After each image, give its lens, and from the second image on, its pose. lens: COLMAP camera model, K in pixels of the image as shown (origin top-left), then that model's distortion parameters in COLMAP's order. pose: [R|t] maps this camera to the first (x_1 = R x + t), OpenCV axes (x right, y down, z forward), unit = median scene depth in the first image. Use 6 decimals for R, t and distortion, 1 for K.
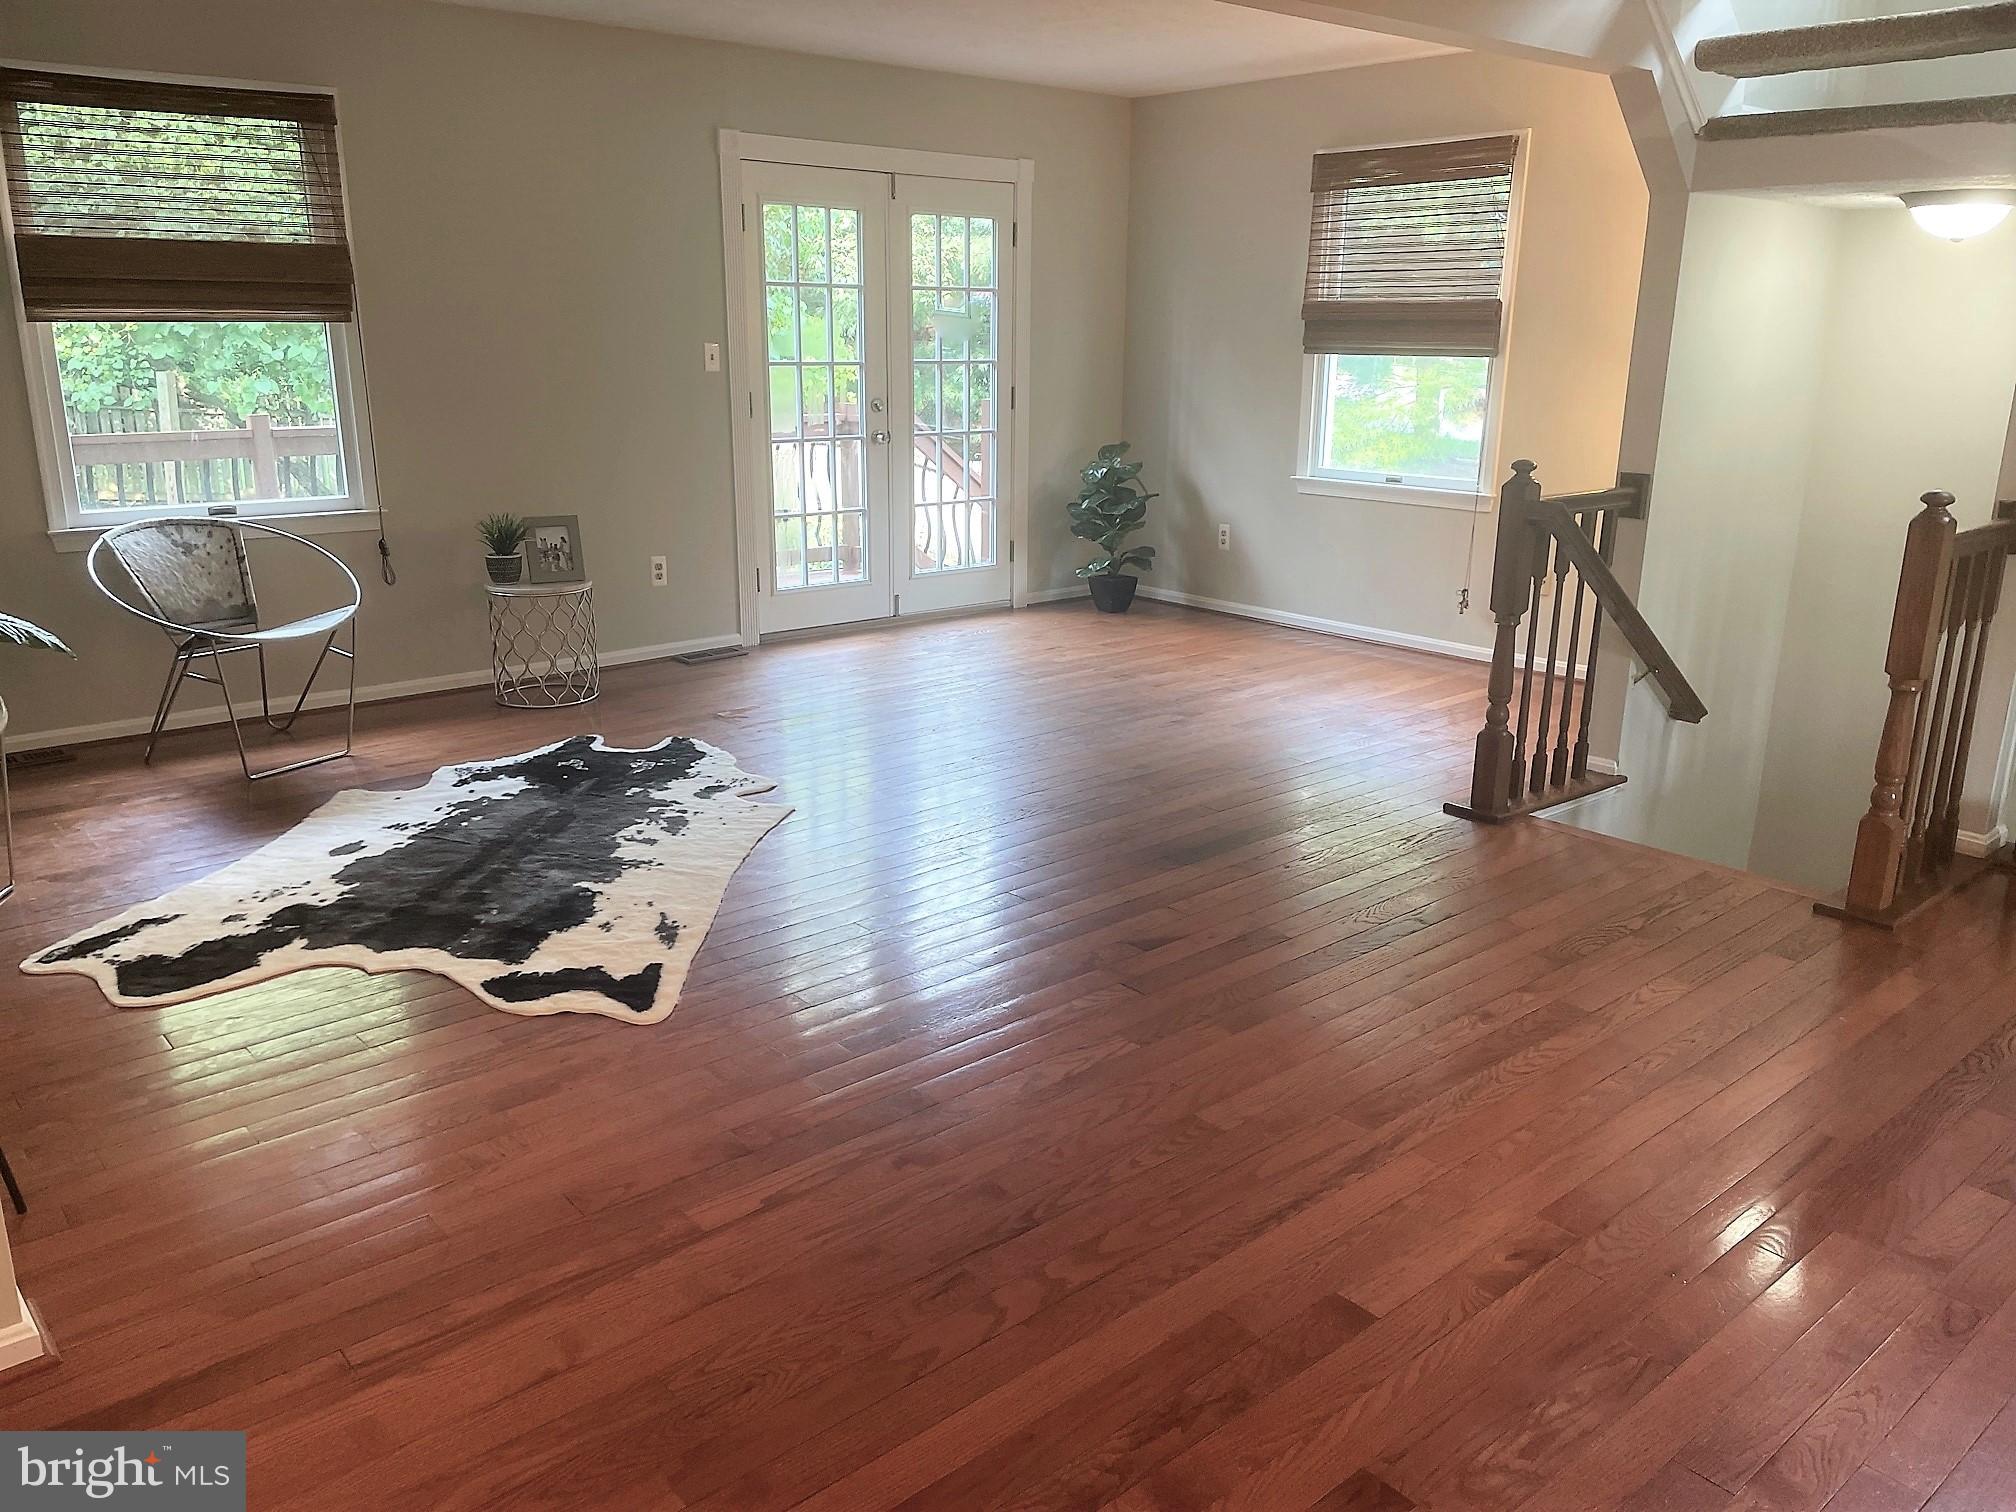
lens RADIAL K [[1522.0, 0, 1015.2], [0, 1522.0, 752.7], [0, 0, 1]] dist [0.090759, -0.116865]
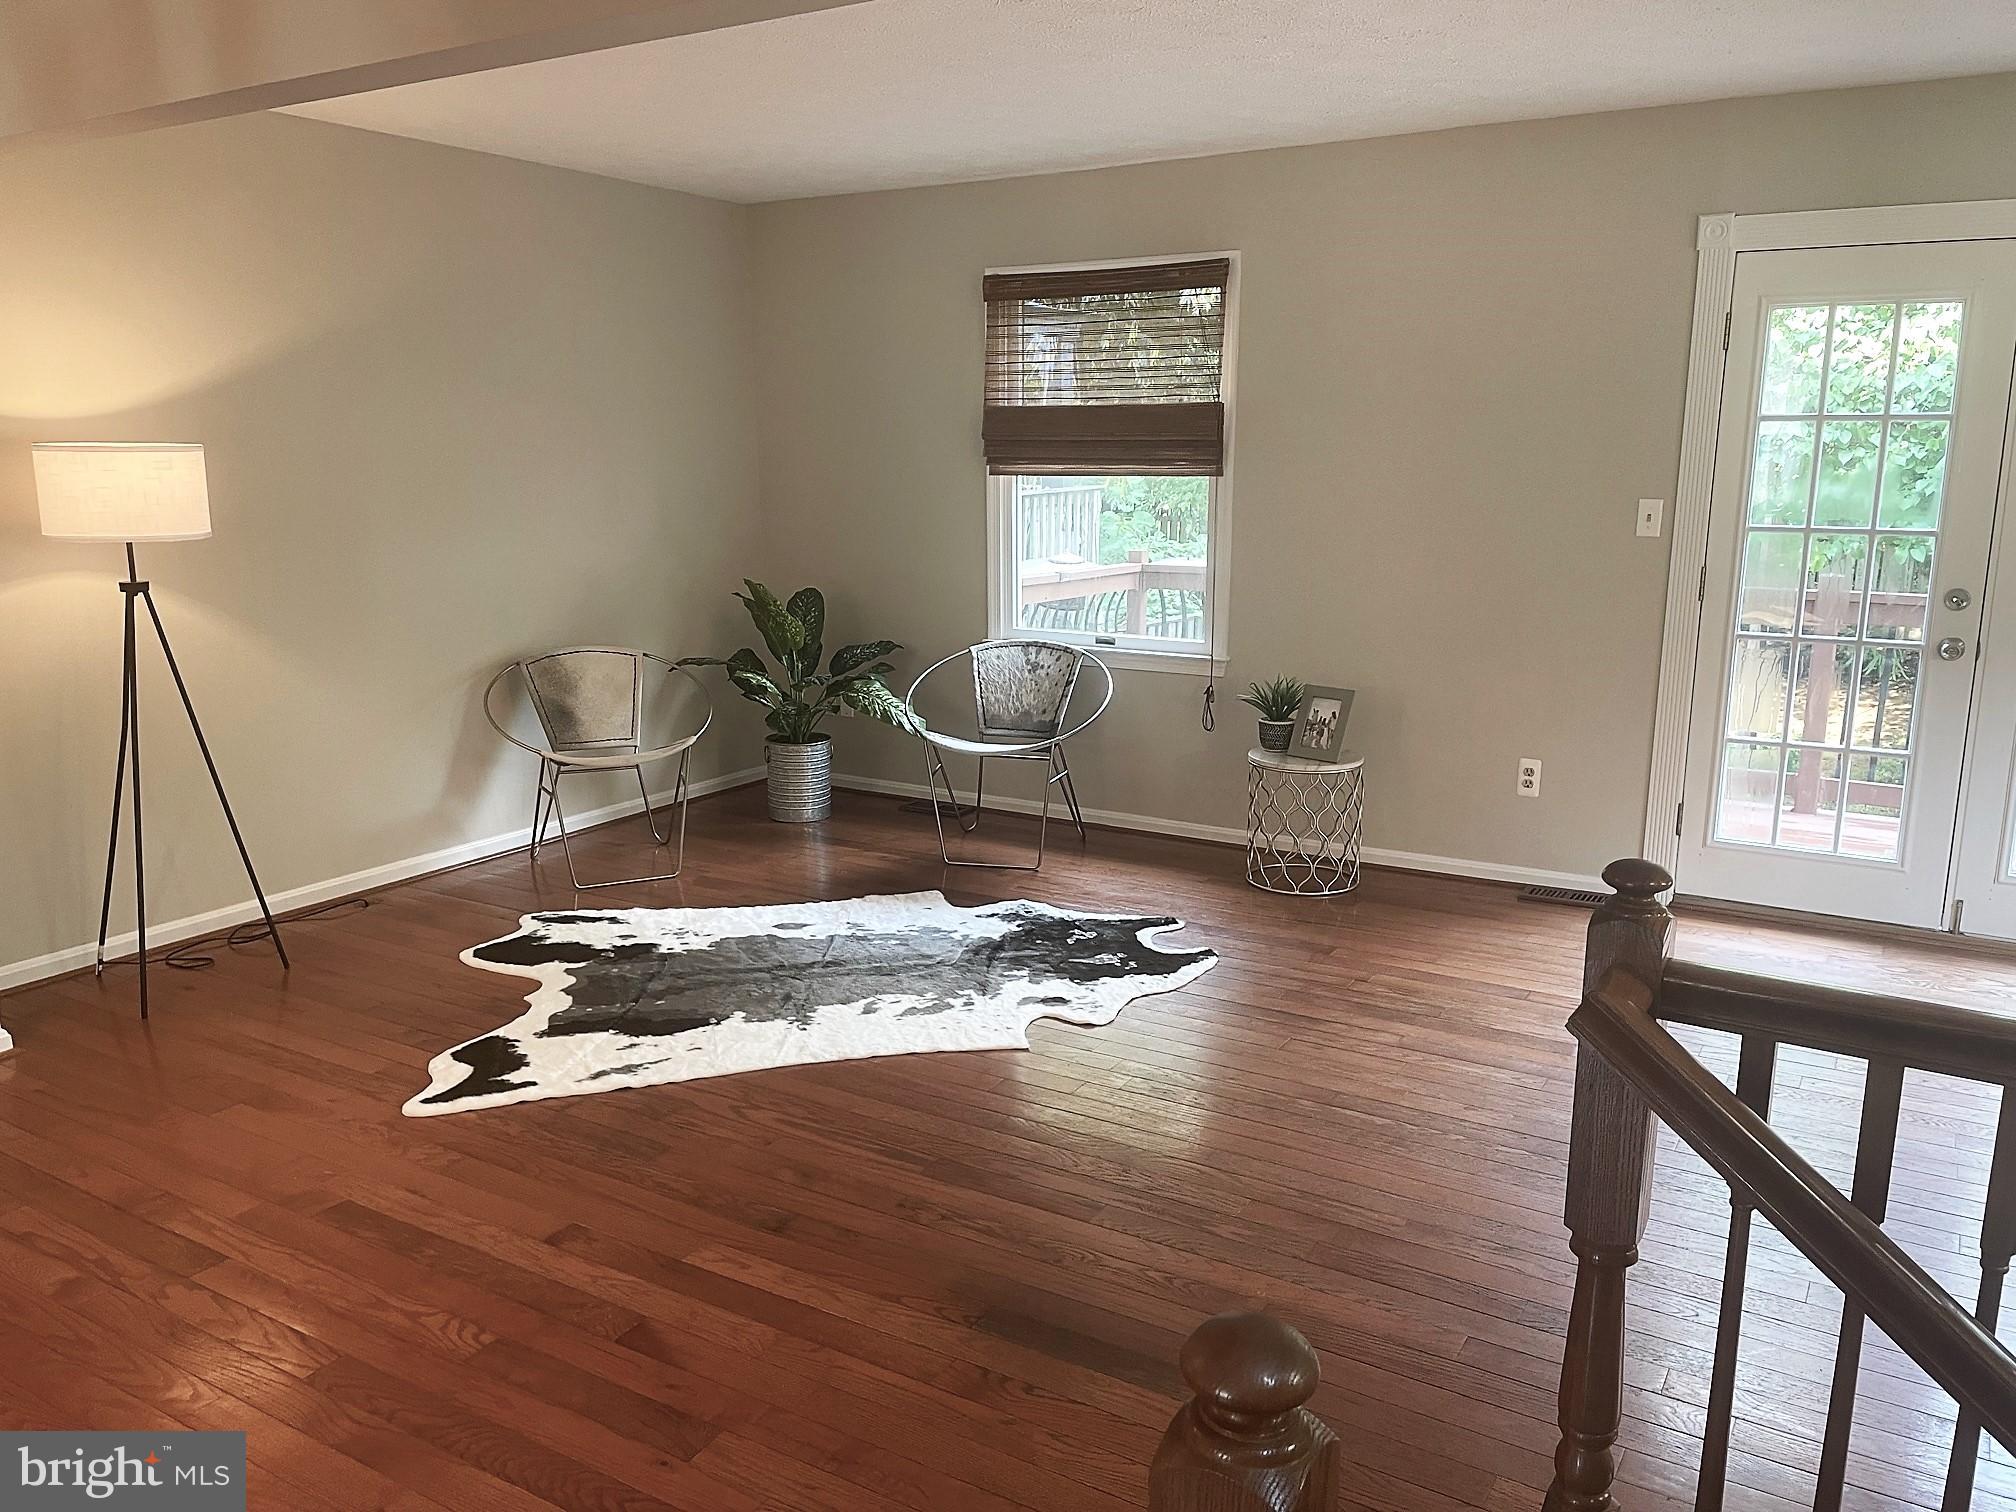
lens RADIAL K [[1522.0, 0, 1012.5], [0, 1522.0, 765.6], [0, 0, 1]] dist [0.090759, -0.116865]
pose [[0.302671, 0.188837, -0.934200, 0.549937], [-0.254061, 0.960696, 0.111880, -0.185138], [0.918609, 0.203481, 0.338751, 0.610765]]
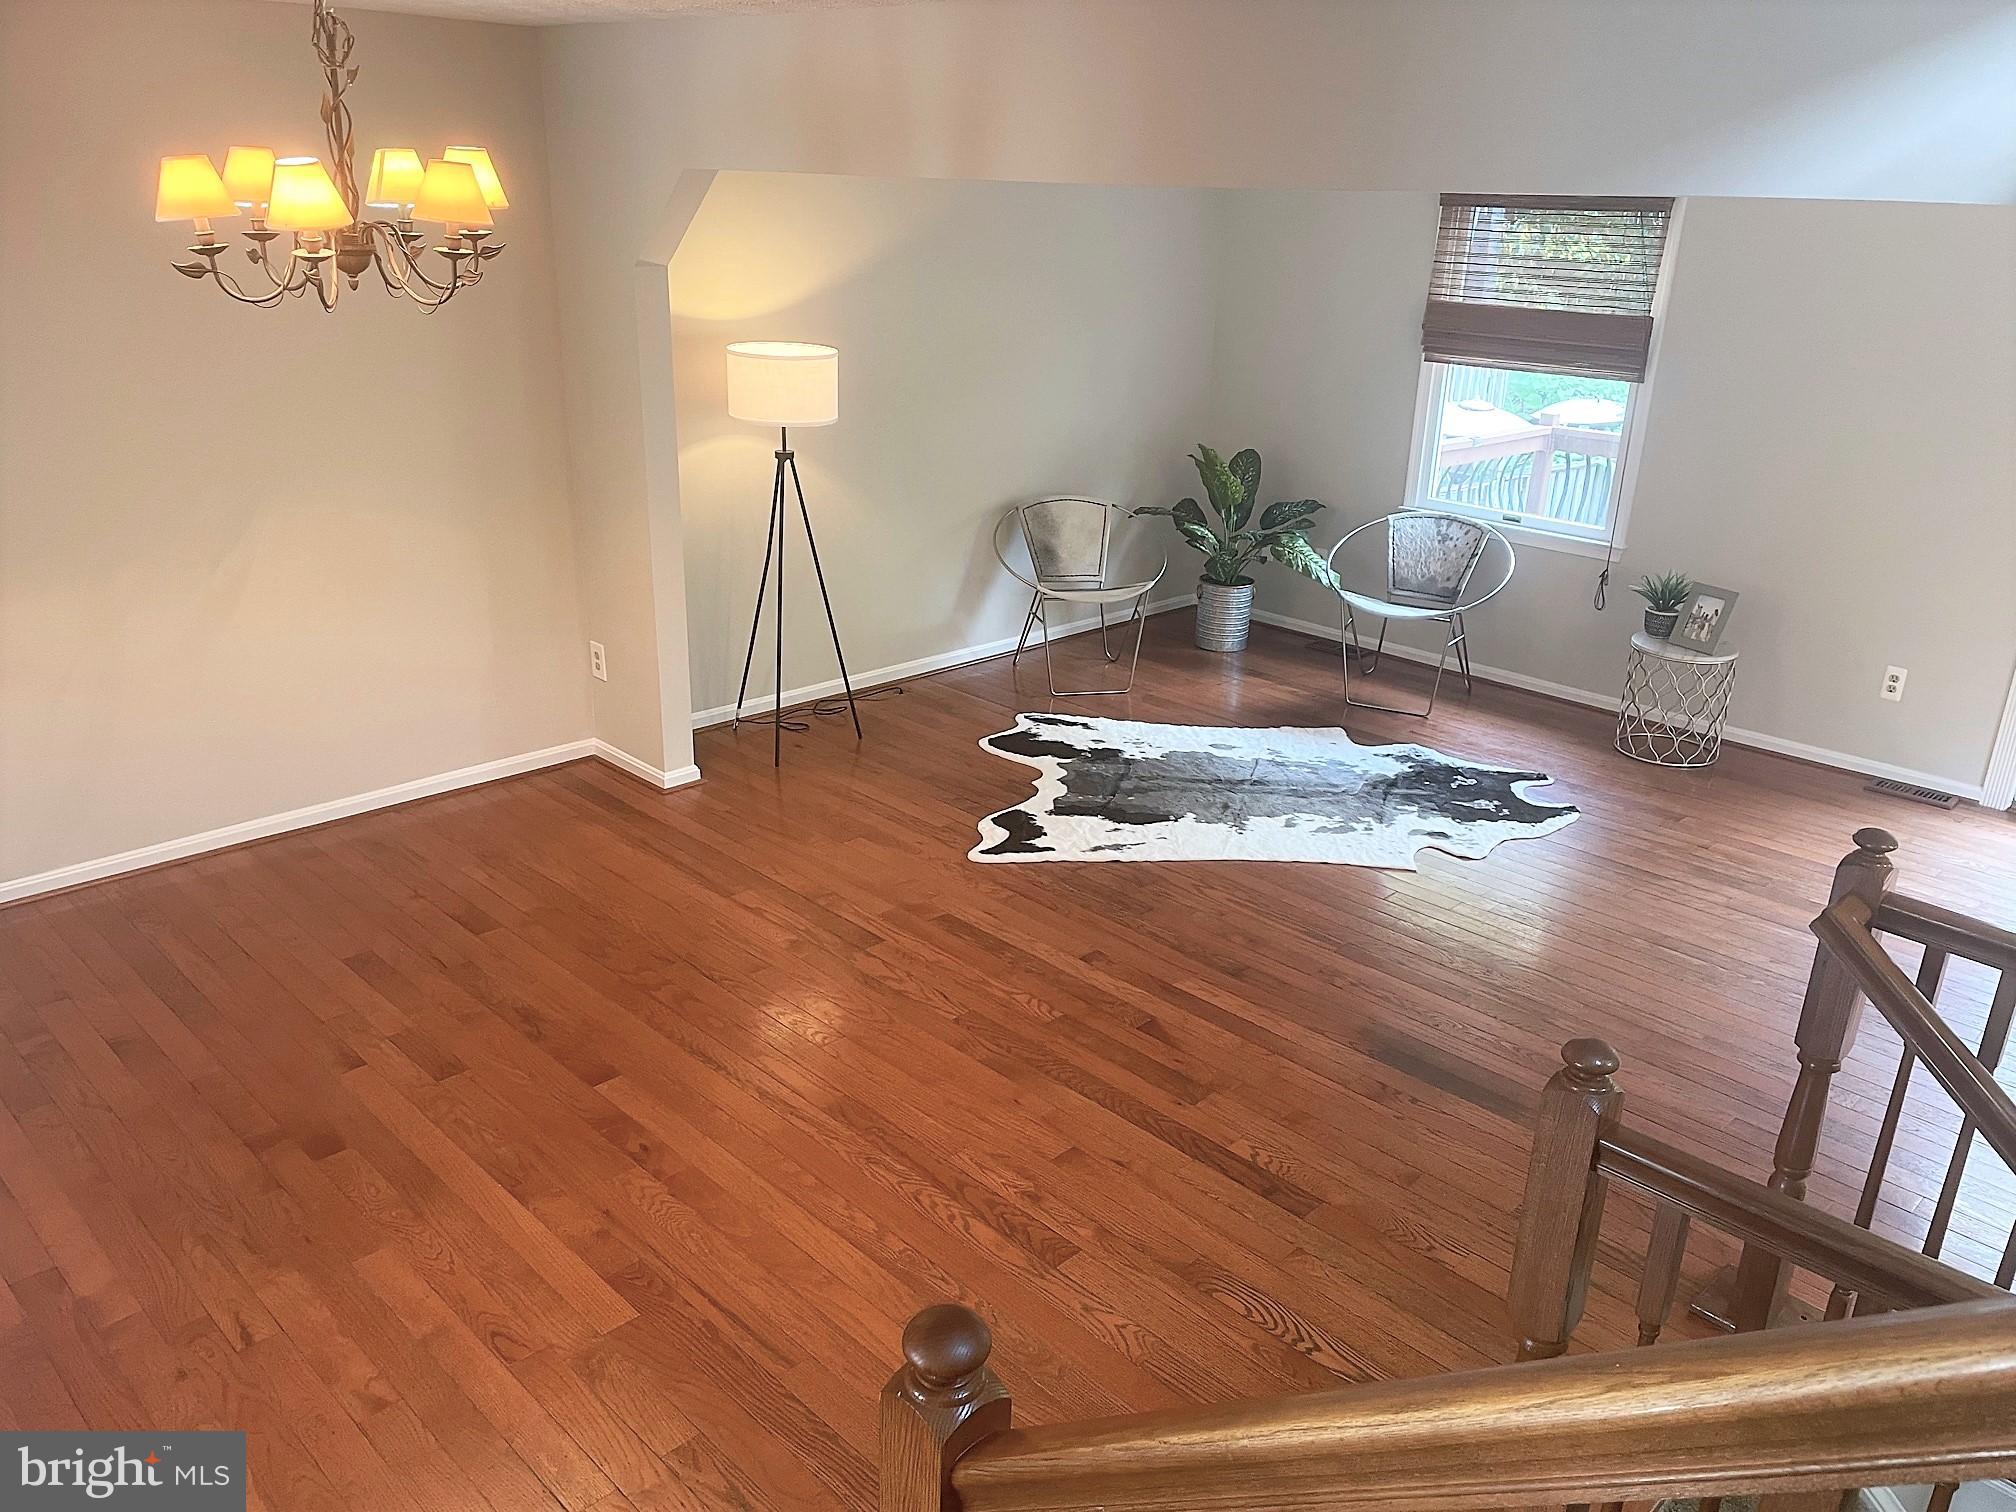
lens RADIAL K [[1522.0, 0, 1016.7], [0, 1522.0, 759.8], [0, 0, 1]] dist [0.090759, -0.116865]
pose [[0.070910, 0.345223, -0.935838, 0.752823], [-0.298868, 0.902450, 0.310260, -0.261419], [0.951656, 0.257692, 0.167169, 0.474299]]
